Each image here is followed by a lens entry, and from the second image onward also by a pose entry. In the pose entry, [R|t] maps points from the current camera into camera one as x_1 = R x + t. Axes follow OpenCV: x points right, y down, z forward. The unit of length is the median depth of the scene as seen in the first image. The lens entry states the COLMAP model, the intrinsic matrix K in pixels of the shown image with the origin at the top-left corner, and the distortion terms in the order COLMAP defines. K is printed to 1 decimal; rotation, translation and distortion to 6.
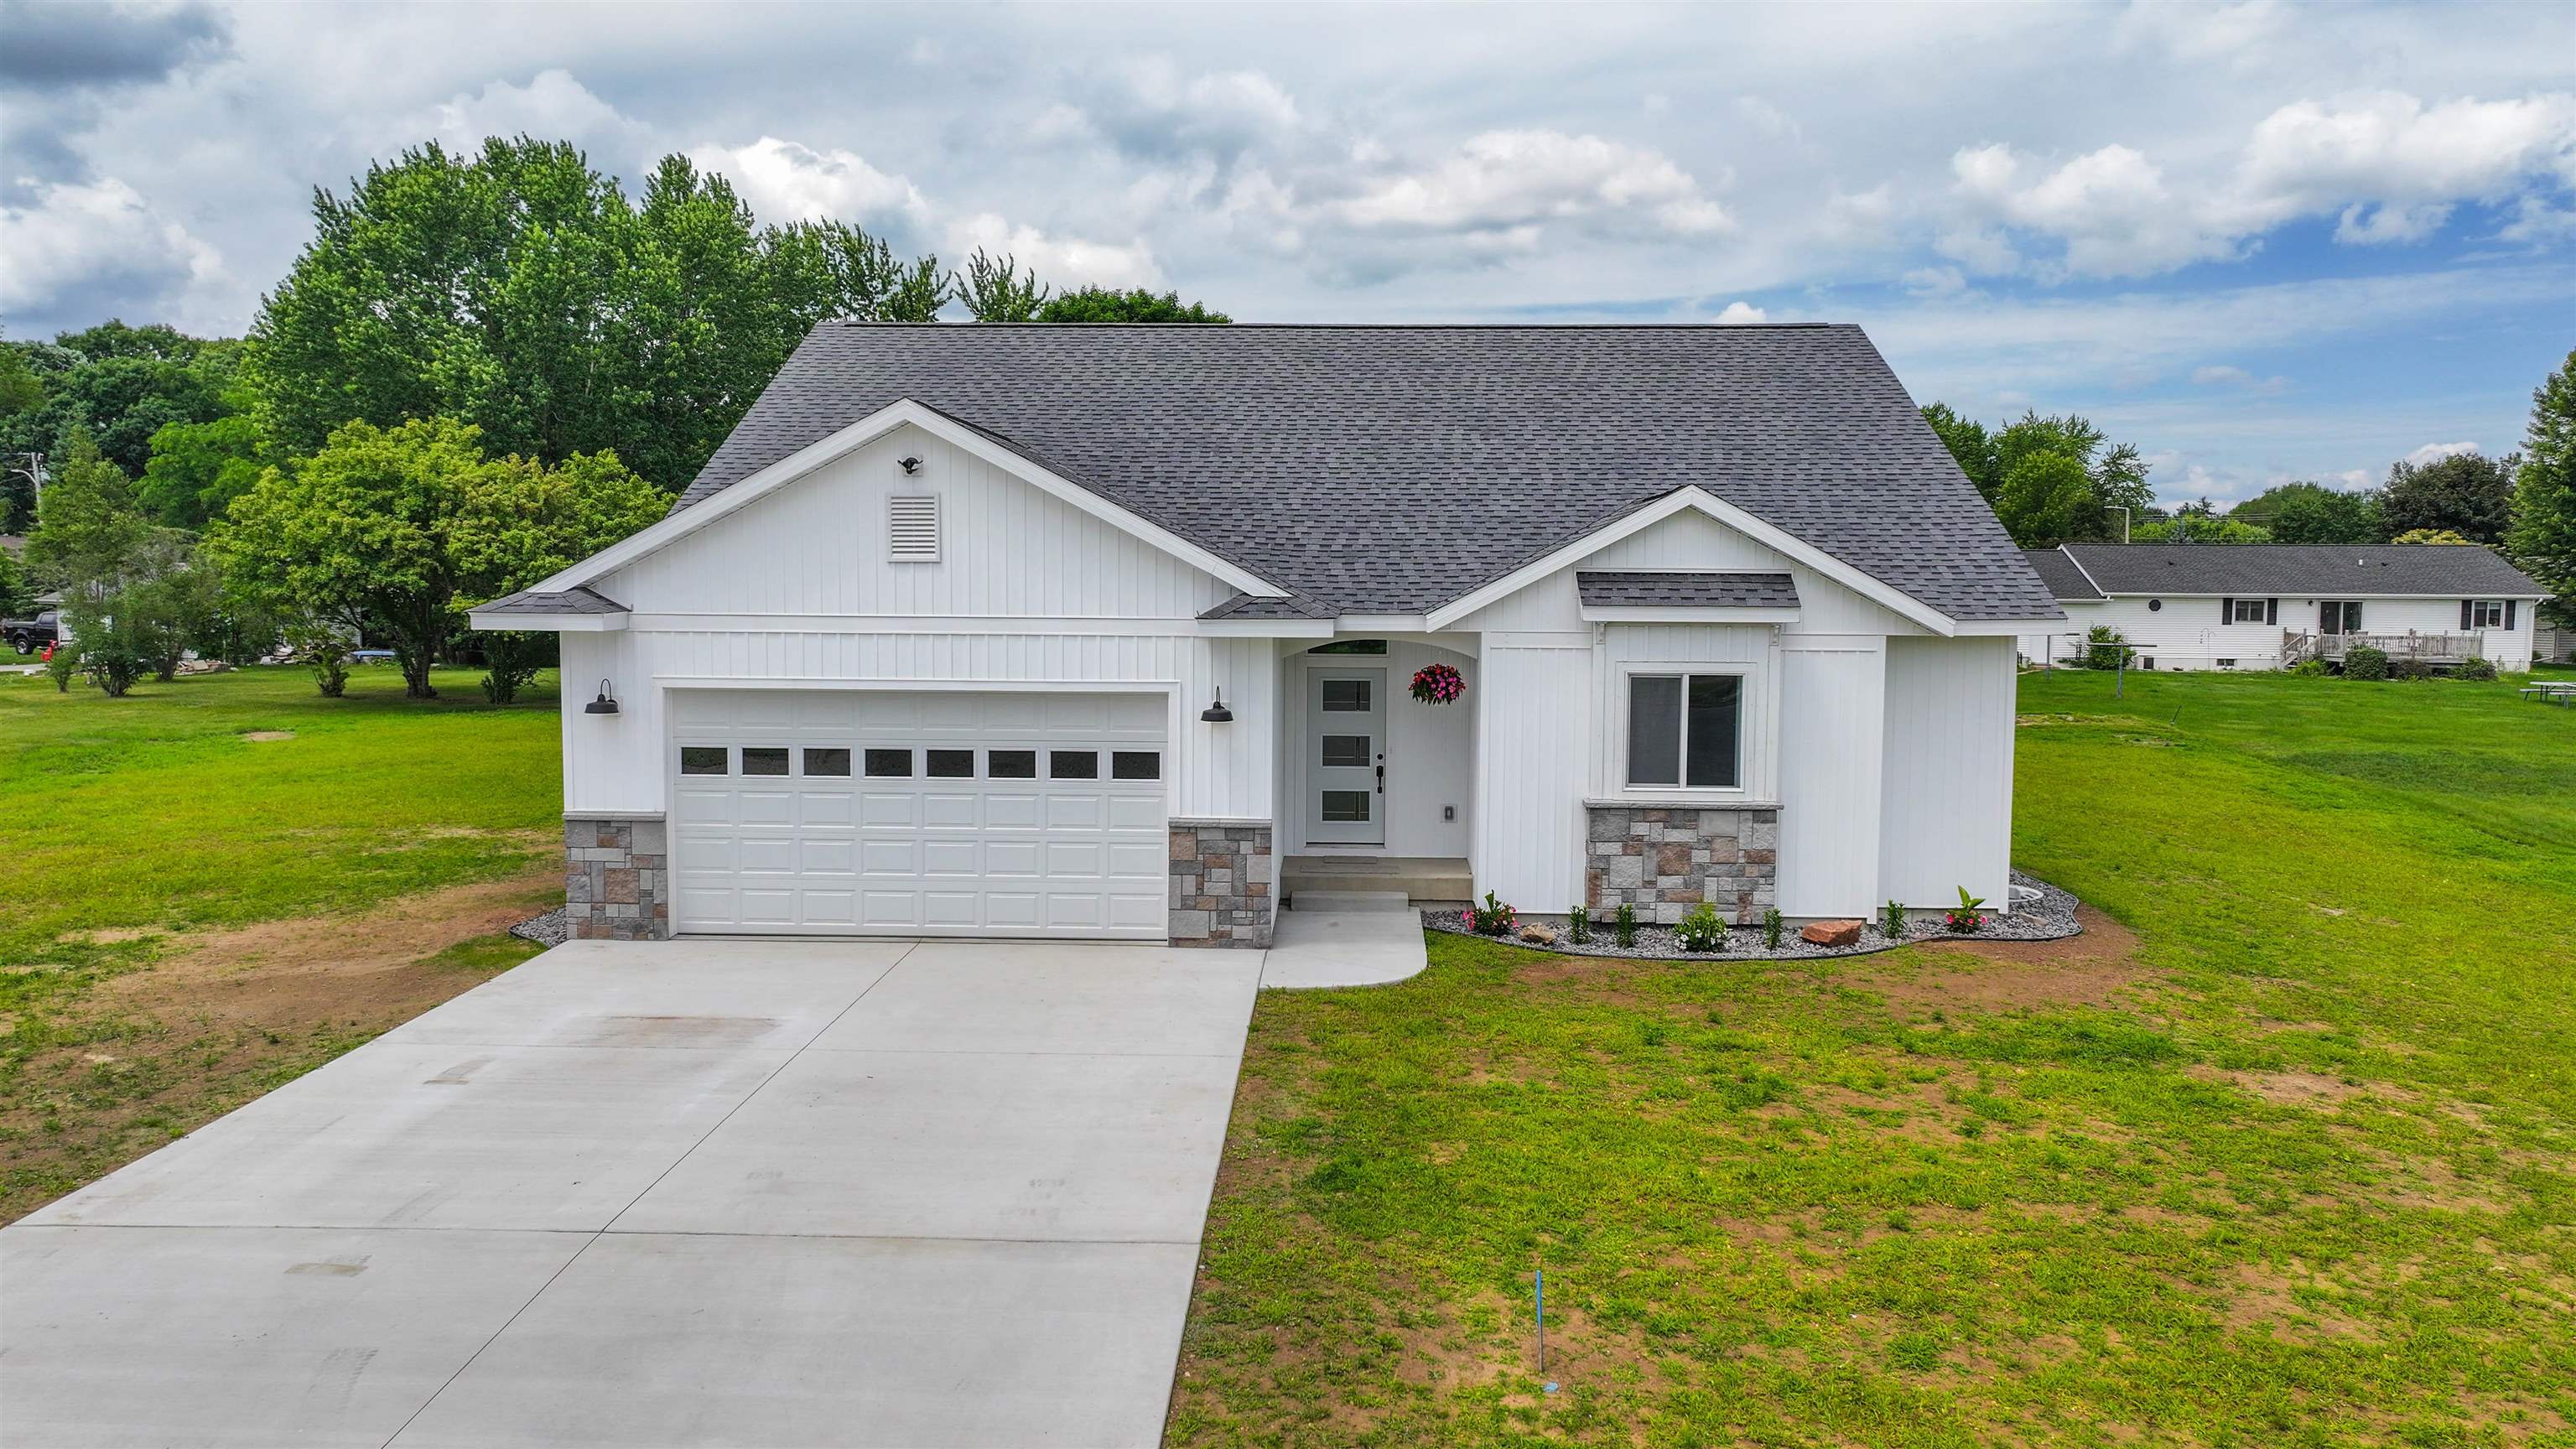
lens RADIAL K [[1805.6, 0, 1288.0], [0, 1805.6, 724.5], [0, 0, 1]] dist [0.006384, 0.006591]
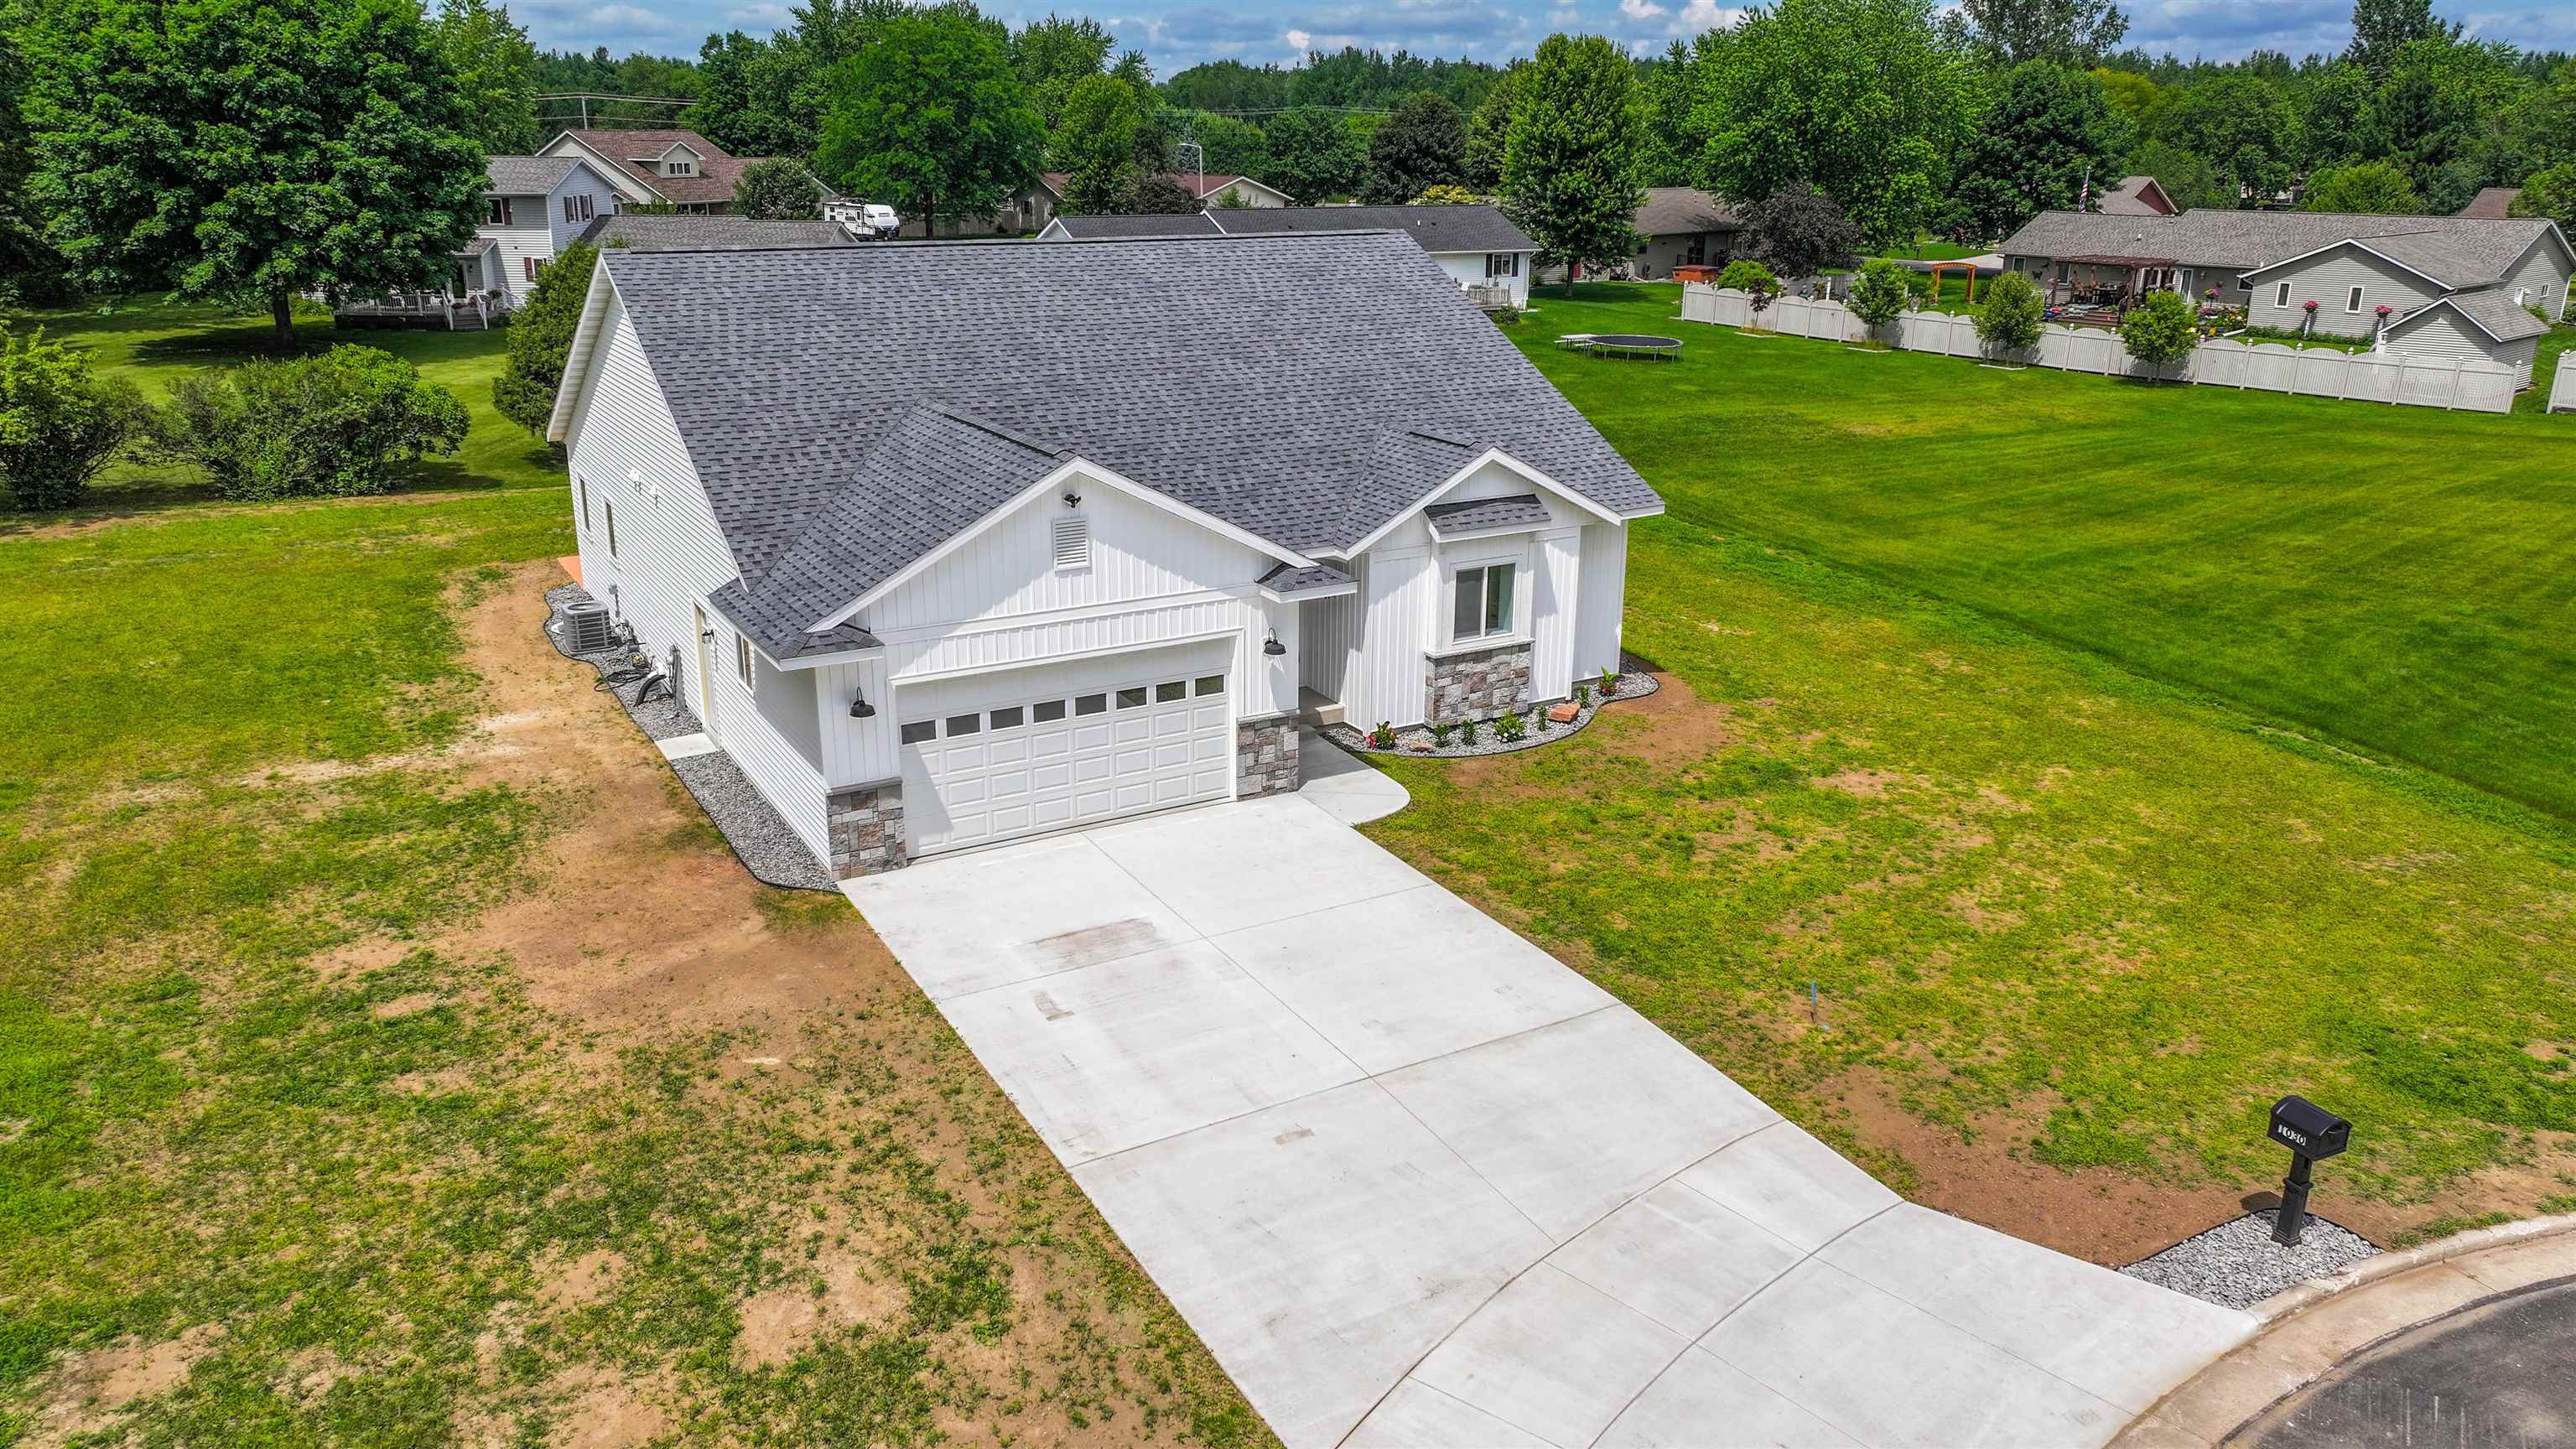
lens RADIAL K [[1805.6, 0, 1288.0], [0, 1805.6, 724.5], [0, 0, 1]] dist [0.006384, 0.006591]
pose [[0.845843, -0.168670, 0.506064, -0.745679], [0.042742, 0.967073, 0.250884, -0.298145], [-0.531717, -0.190578, 0.825201, -0.224715]]
